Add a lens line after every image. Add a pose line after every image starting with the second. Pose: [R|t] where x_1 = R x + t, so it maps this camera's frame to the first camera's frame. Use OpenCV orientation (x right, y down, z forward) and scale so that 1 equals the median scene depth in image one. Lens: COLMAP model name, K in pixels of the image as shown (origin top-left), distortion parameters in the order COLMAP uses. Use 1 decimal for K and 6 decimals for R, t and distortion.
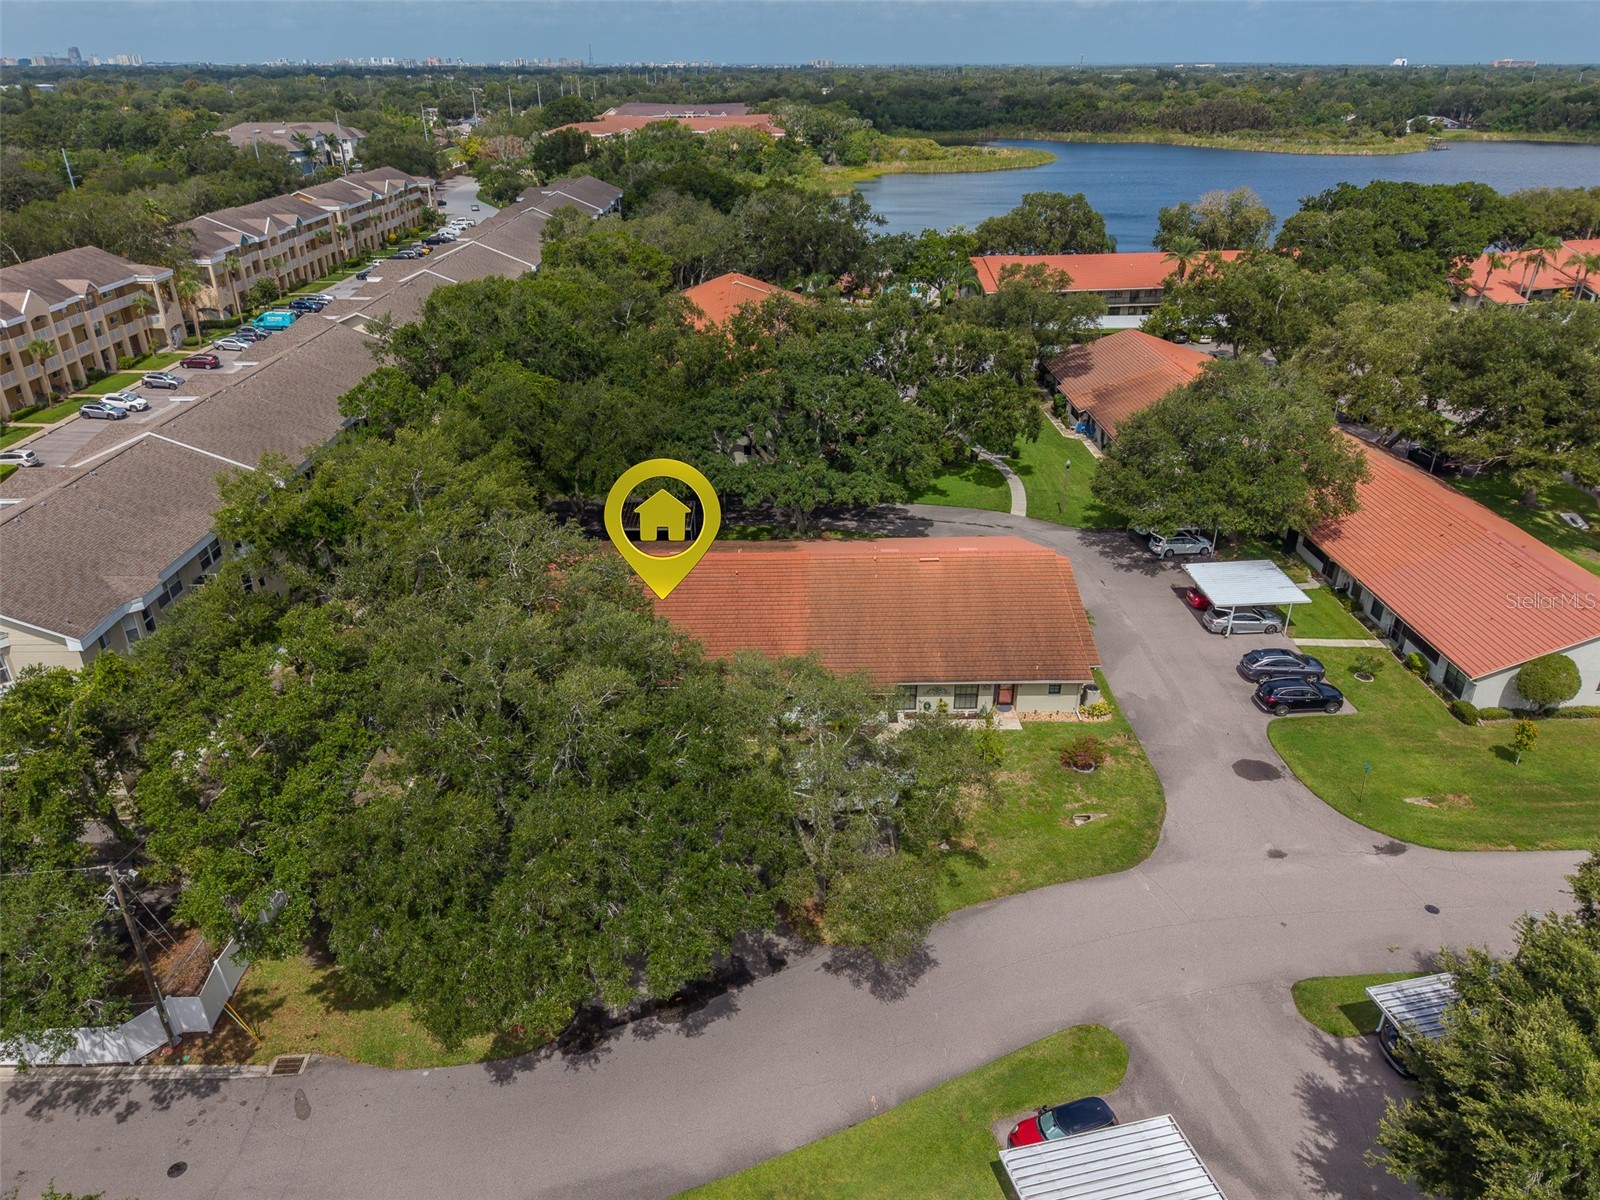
lens RADIAL K [[1144.3, 0, 818.4], [0, 1144.3, 598.9], [0, 0, 1]] dist [0.030829, -0.028112]
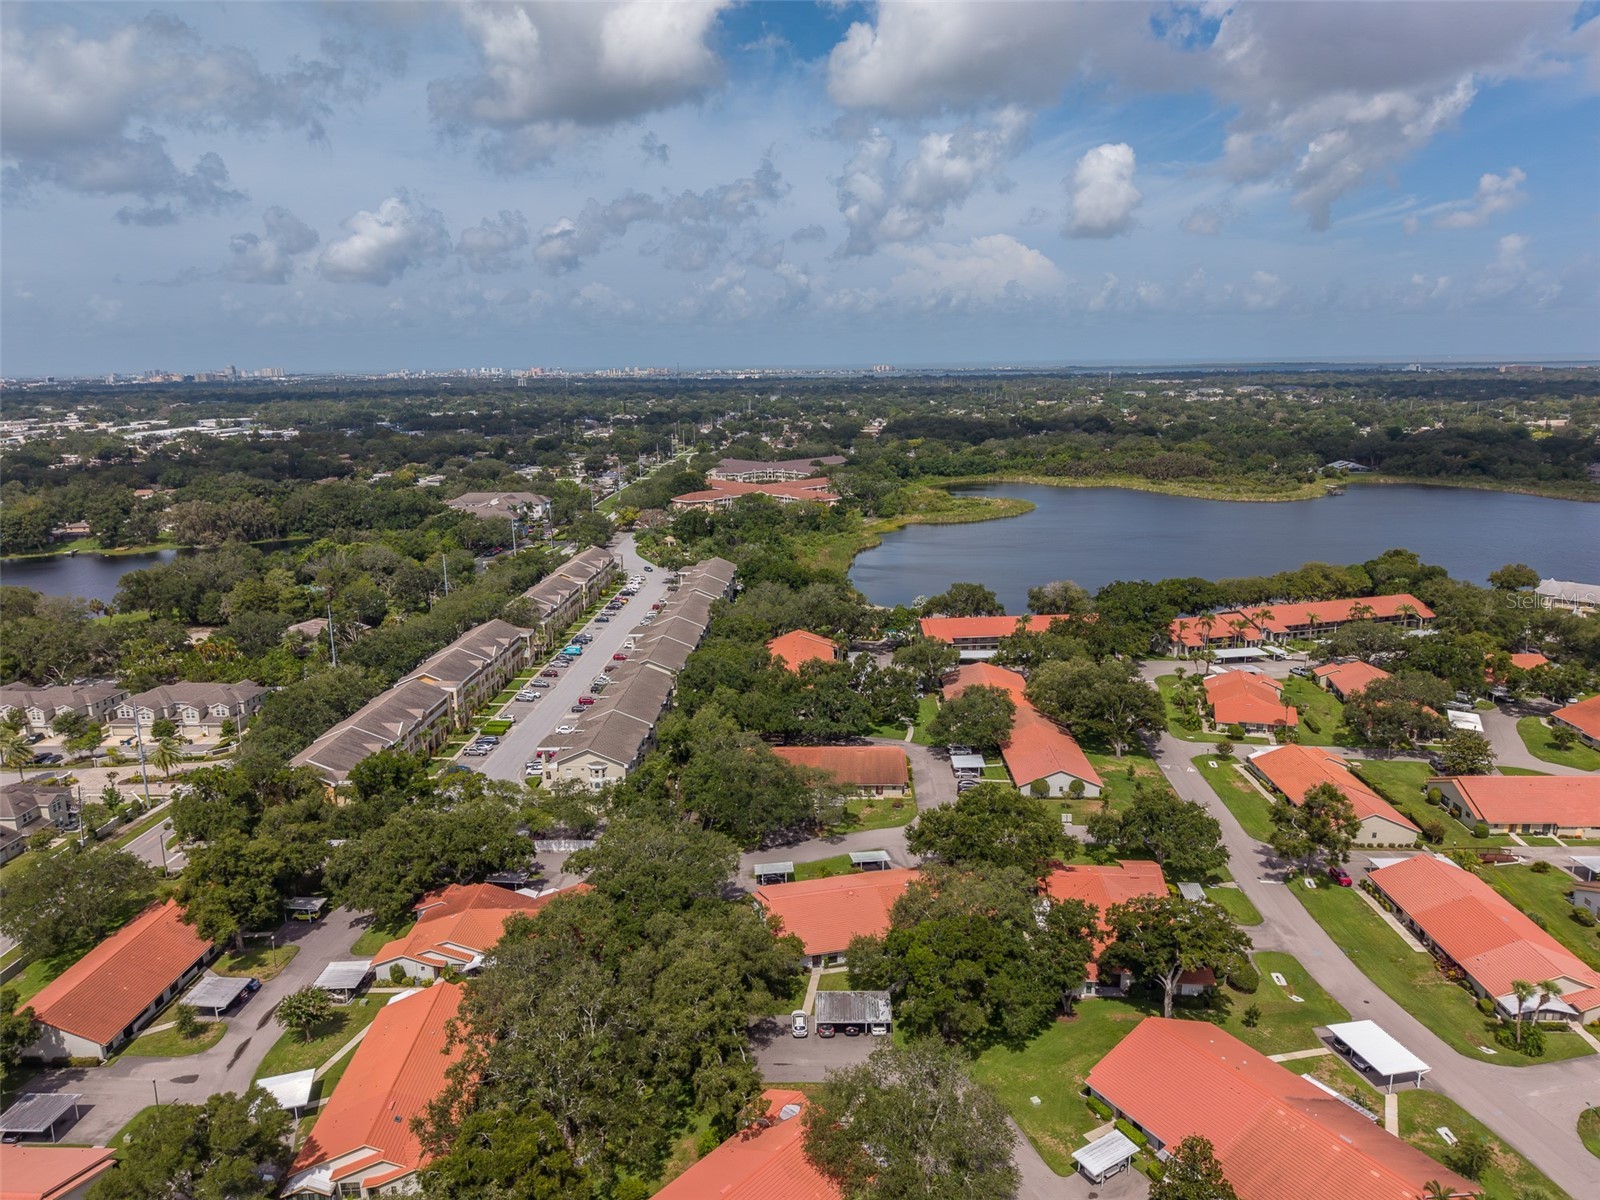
lens RADIAL K [[1144.3, 0, 818.4], [0, 1144.3, 598.9], [0, 0, 1]] dist [0.030829, -0.028112]
pose [[0.998505, 0.001472, -0.054633, 0.110751], [-0.014014, 0.973111, -0.229912, 0.206288], [0.052825, 0.230334, 0.971677, -1.558909]]
